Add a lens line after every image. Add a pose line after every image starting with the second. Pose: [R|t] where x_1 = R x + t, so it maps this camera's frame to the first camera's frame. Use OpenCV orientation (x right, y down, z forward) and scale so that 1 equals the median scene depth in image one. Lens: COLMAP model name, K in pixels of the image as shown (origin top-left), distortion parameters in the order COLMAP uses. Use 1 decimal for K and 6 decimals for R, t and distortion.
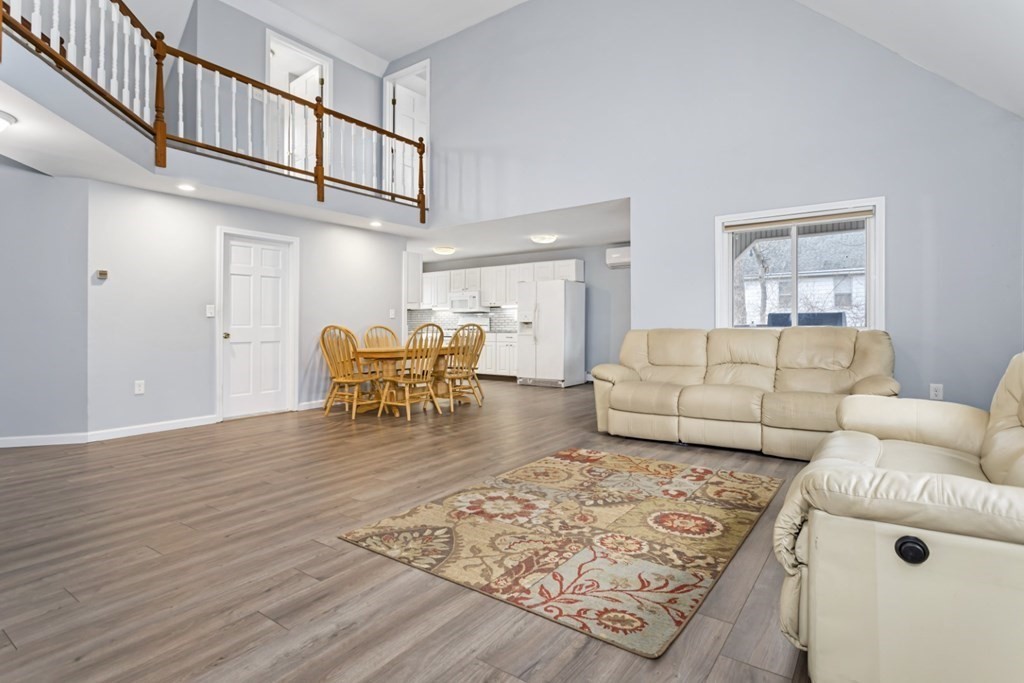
lens RADIAL K [[521.3, 0, 512.8], [0, 521.3, 323.9], [0, 0, 1]] dist [-0.003170, 0.000155]
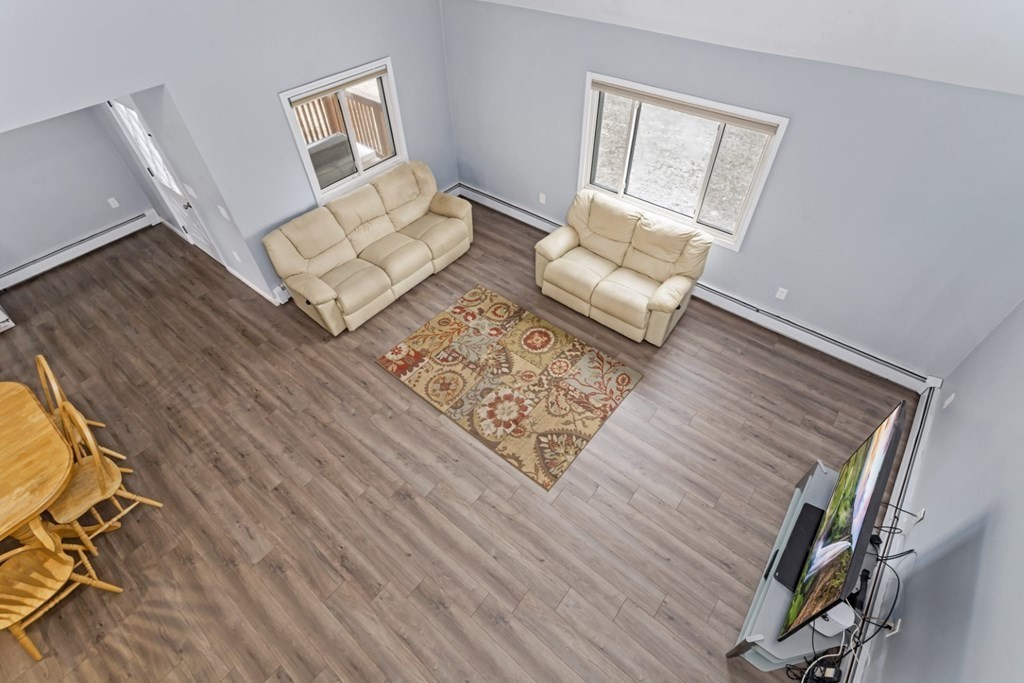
lens RADIAL K [[486.8, 0, 512.9], [0, 486.8, 336.9], [0, 0, 1]] dist [-0.001030, 0.008616]
pose [[0.061650, -0.718051, 0.693255, -0.988538], [0.011824, 0.695053, 0.718861, -0.997554], [-0.998028, -0.036121, 0.051340, 0.951994]]
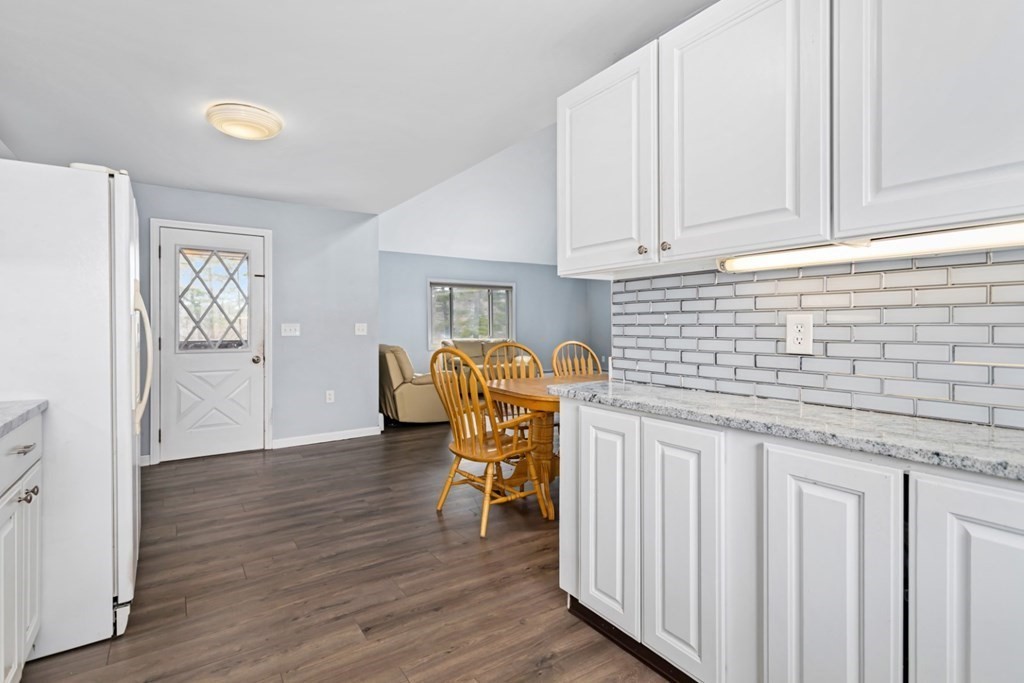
lens RADIAL K [[500.7, 0, 514.0], [0, 500.7, 328.0], [0, 0, 1]] dist [0.000318, 0.000236]
pose [[-0.940131, 0.008833, 0.340699, -0.724090], [0.007612, 0.999959, -0.004921, -0.038613], [-0.340729, -0.002033, -0.940159, 3.750441]]
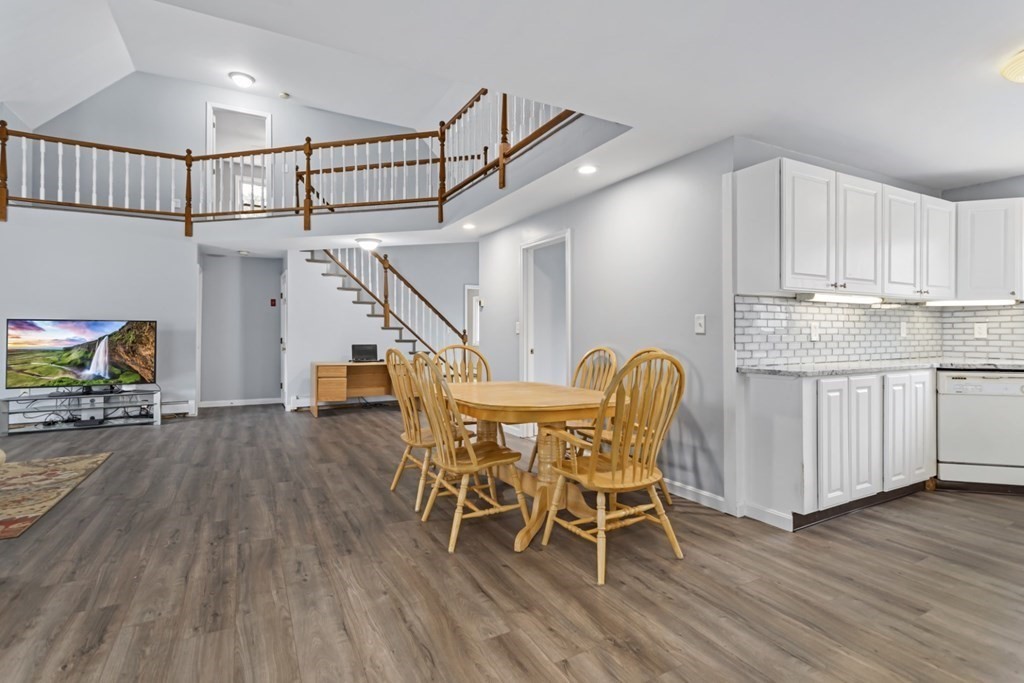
lens RADIAL K [[497.7, 0, 511.3], [0, 497.7, 321.2], [0, 0, 1]] dist [0.013595, 0.000850]
pose [[-0.430237, -0.008619, -0.902675, 0.676125], [0.012006, 0.999811, -0.015269, -0.048252], [0.902636, -0.017407, -0.430052, 2.928692]]
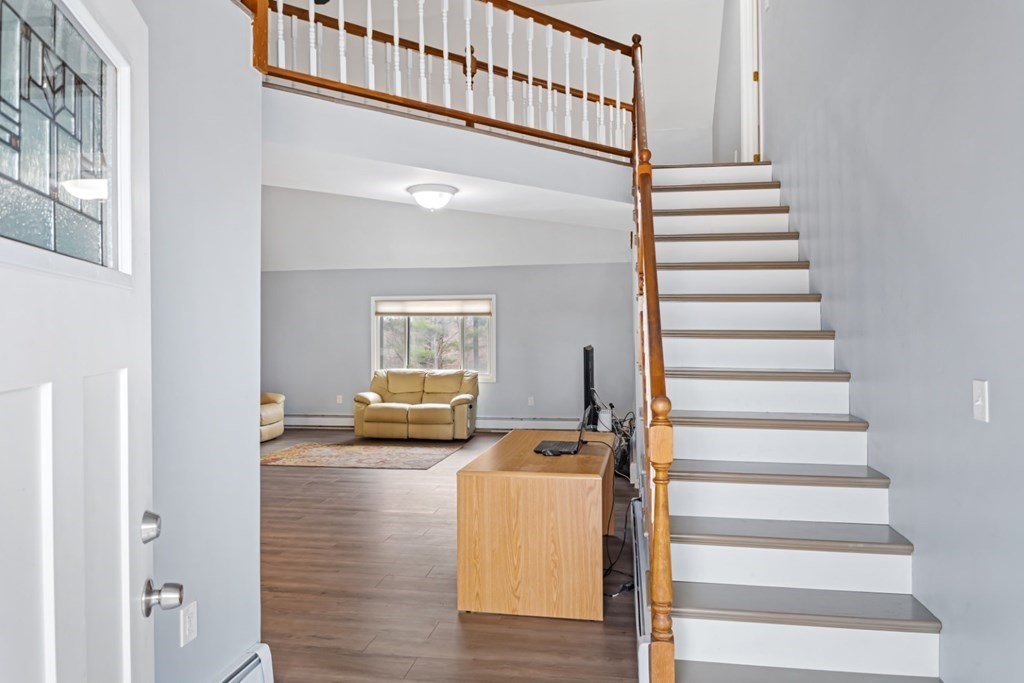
lens RADIAL K [[687.1, 0, 512.0], [0, 687.1, 341.5], [0, 0, 1]] dist [-0.002508, -0.000228]
pose [[-0.436927, 0.006008, 0.899477, -2.864646], [0.004672, 0.999979, -0.004410, -0.116520], [-0.899485, 0.002275, -0.436946, 1.775049]]
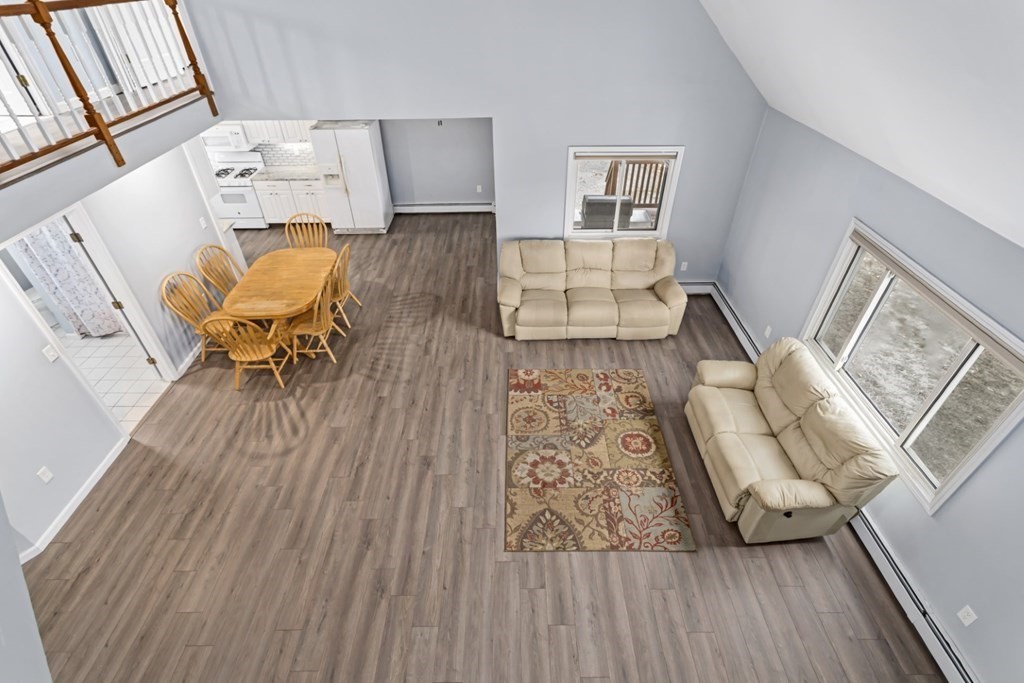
lens RADIAL K [[486.8, 0, 512.9], [0, 486.8, 336.9], [0, 0, 1]] dist [-0.001030, 0.008616]
pose [[0.808303, -0.362787, 0.463715, -0.728500], [-0.002110, 0.785814, 0.618460, -1.032600], [-0.588762, -0.500882, 0.634410, 0.289420]]
